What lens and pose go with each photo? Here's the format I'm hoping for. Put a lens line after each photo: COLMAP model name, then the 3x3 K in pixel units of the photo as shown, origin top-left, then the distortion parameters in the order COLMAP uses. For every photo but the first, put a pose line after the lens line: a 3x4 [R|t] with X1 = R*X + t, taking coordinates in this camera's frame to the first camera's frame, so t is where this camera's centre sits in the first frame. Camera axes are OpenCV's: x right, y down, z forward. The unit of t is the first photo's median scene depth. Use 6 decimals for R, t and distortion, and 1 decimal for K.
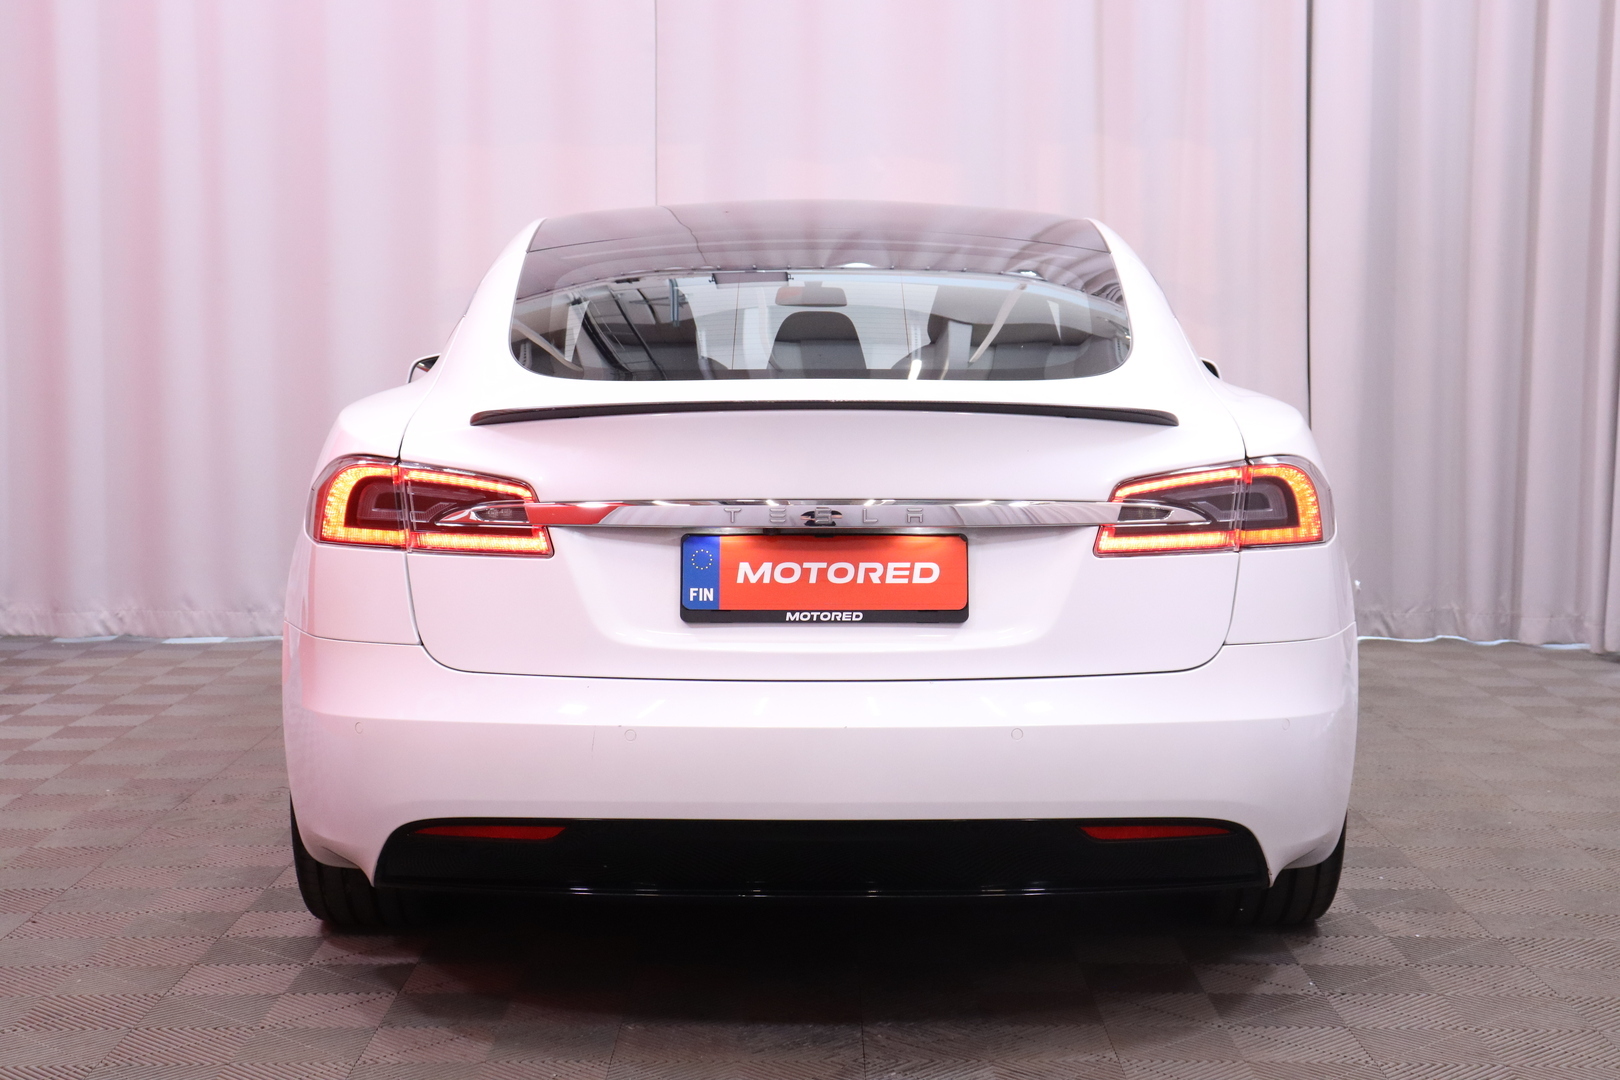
lens RADIAL K [[2723.8, 0, 804.4], [0, 2723.8, 536.8], [0, 0, 1]] dist [-0.016830, 0.000000]
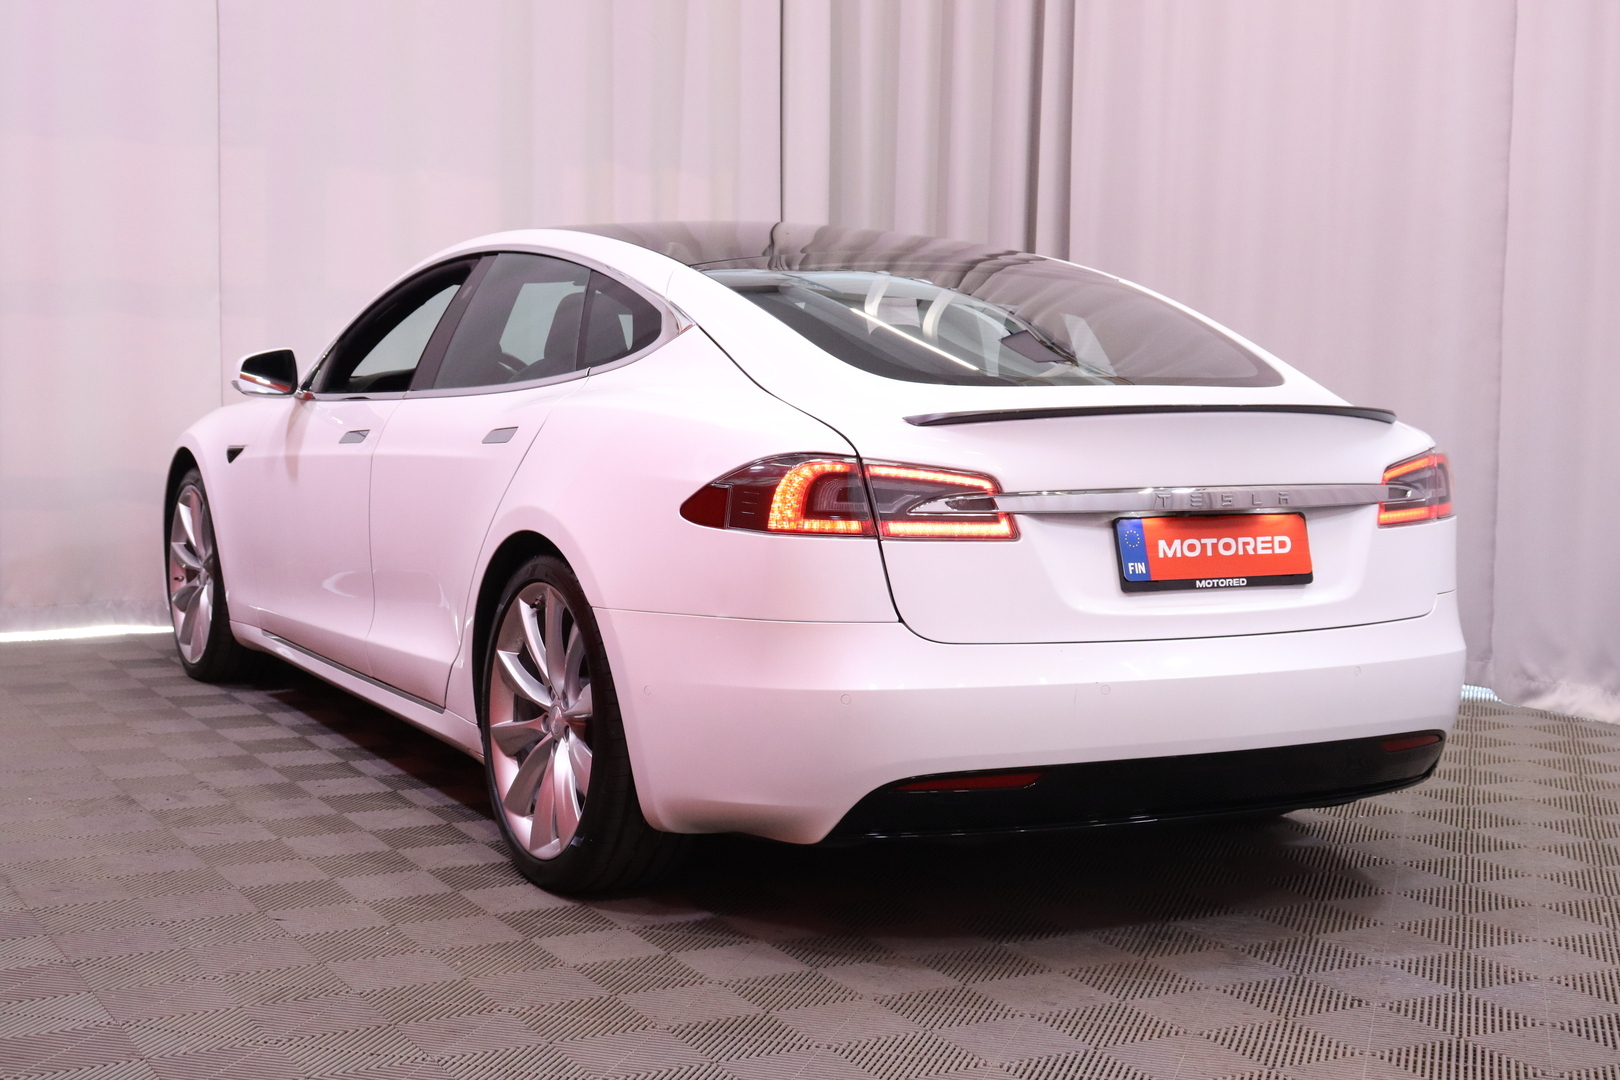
lens RADIAL K [[2554.7, 0, 800.4], [0, 2554.7, 544.8], [0, 0, 1]] dist [0.110903, 0.000000]
pose [[0.879806, -0.027701, 0.474525, -0.687832], [0.022688, 0.999610, 0.016288, -0.010281], [-0.474791, -0.003565, 0.880091, 0.088640]]
